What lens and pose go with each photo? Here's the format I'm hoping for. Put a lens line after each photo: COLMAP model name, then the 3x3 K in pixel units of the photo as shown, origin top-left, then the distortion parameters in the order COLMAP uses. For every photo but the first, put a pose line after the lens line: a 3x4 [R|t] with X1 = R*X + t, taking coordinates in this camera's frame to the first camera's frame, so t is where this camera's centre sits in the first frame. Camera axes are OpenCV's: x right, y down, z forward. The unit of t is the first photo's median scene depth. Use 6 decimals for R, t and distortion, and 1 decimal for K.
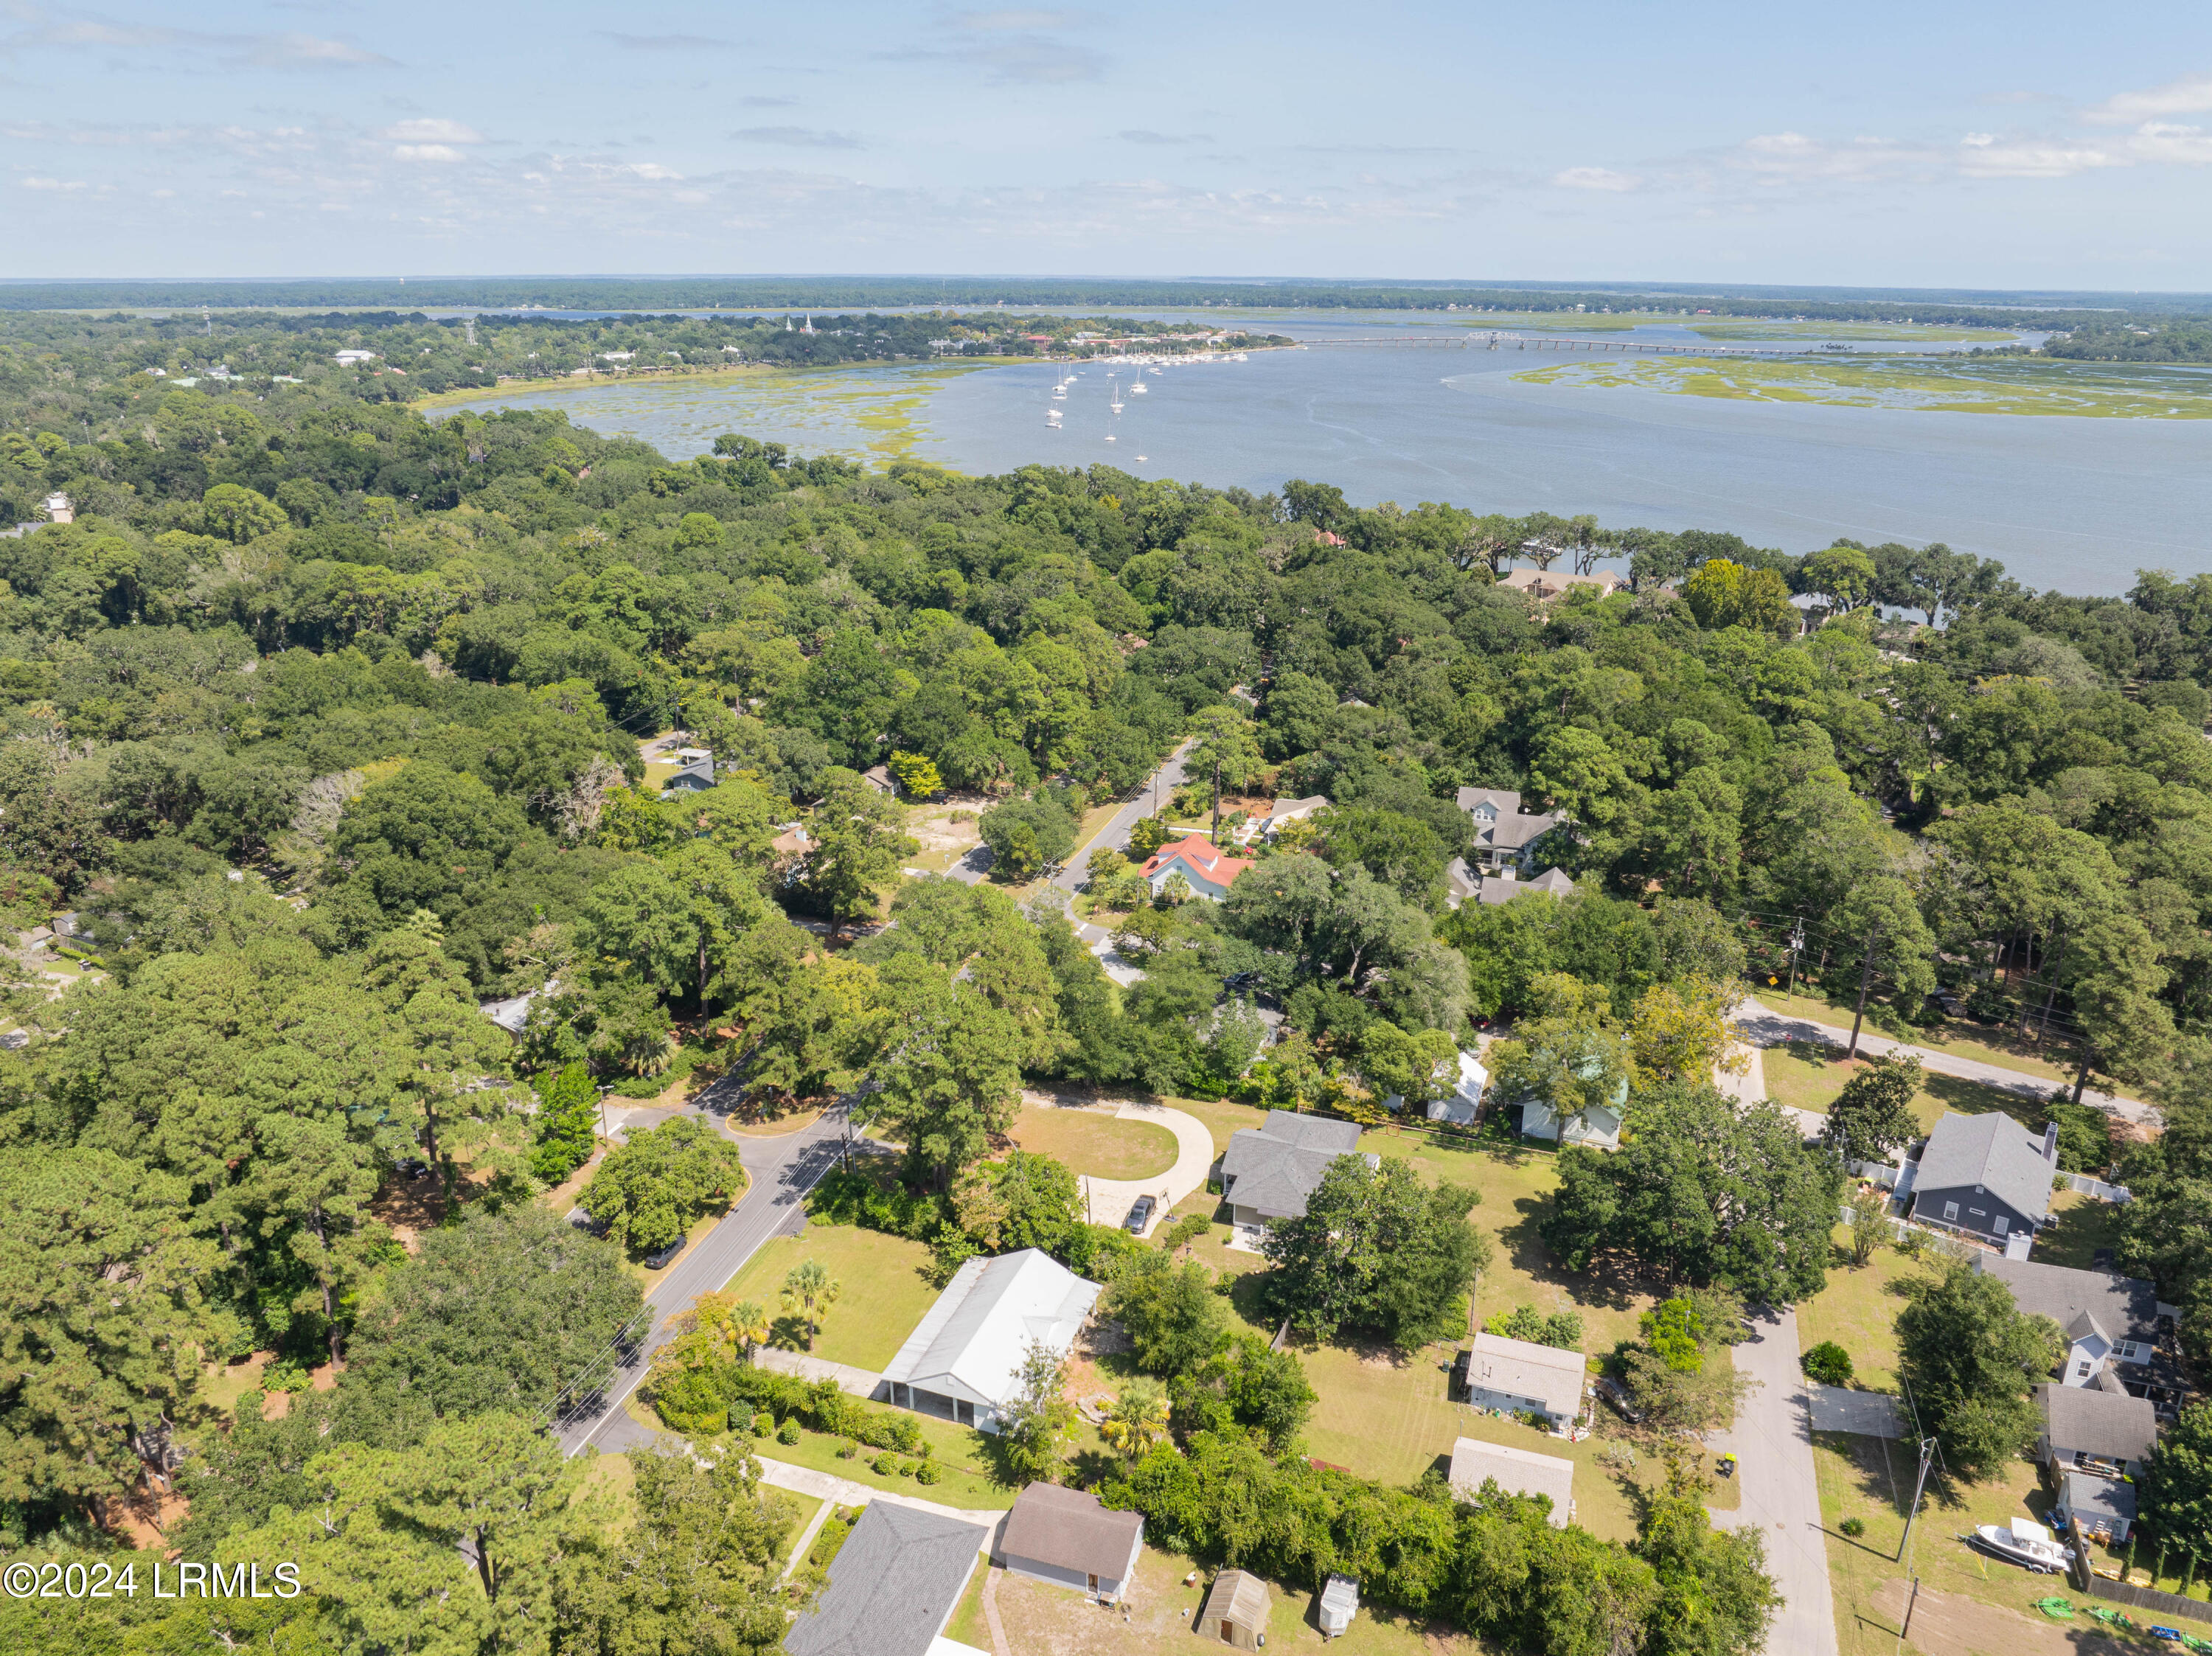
lens RADIAL K [[1538.2, 0, 1123.2], [0, 1538.2, 826.4], [0, 0, 1]] dist [-0.052648, 0.021594]
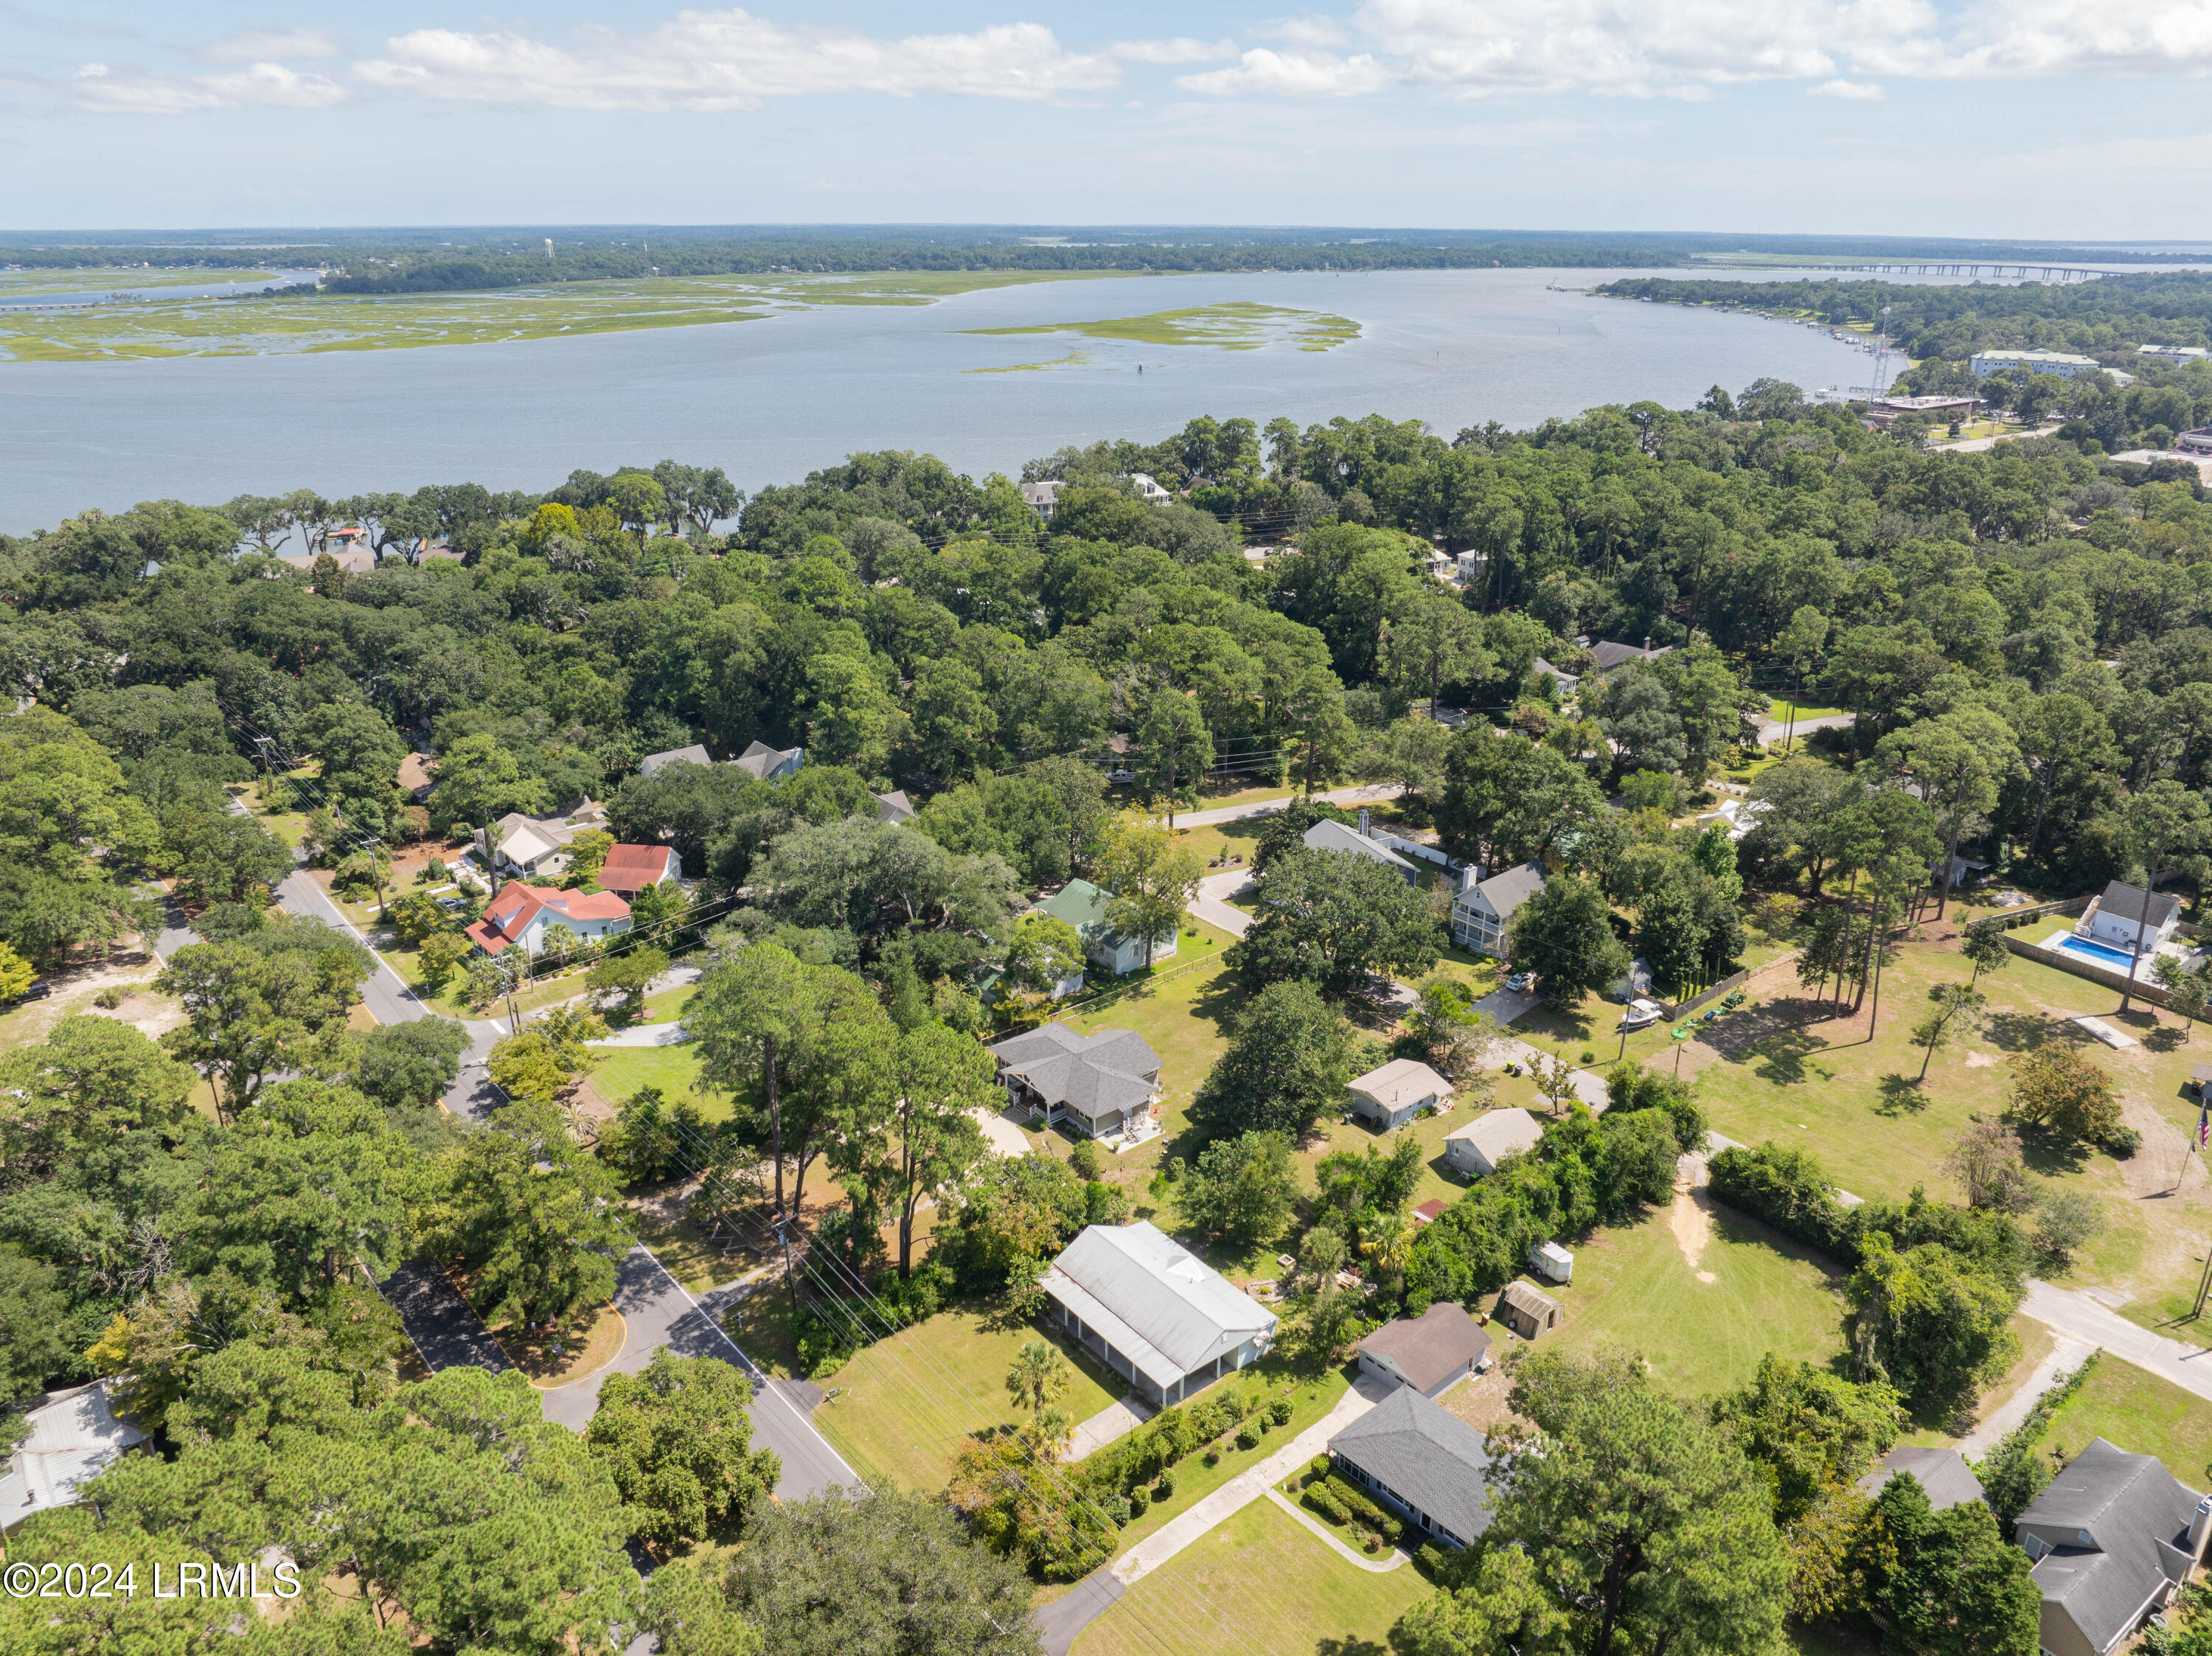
lens RADIAL K [[1538.2, 0, 1123.2], [0, 1538.2, 826.4], [0, 0, 1]] dist [-0.052648, 0.021594]
pose [[0.521613, -0.317716, 0.791818, -0.559074], [0.288868, 0.939029, 0.186491, -0.107771], [-0.802792, 0.131454, 0.581588, 0.280940]]
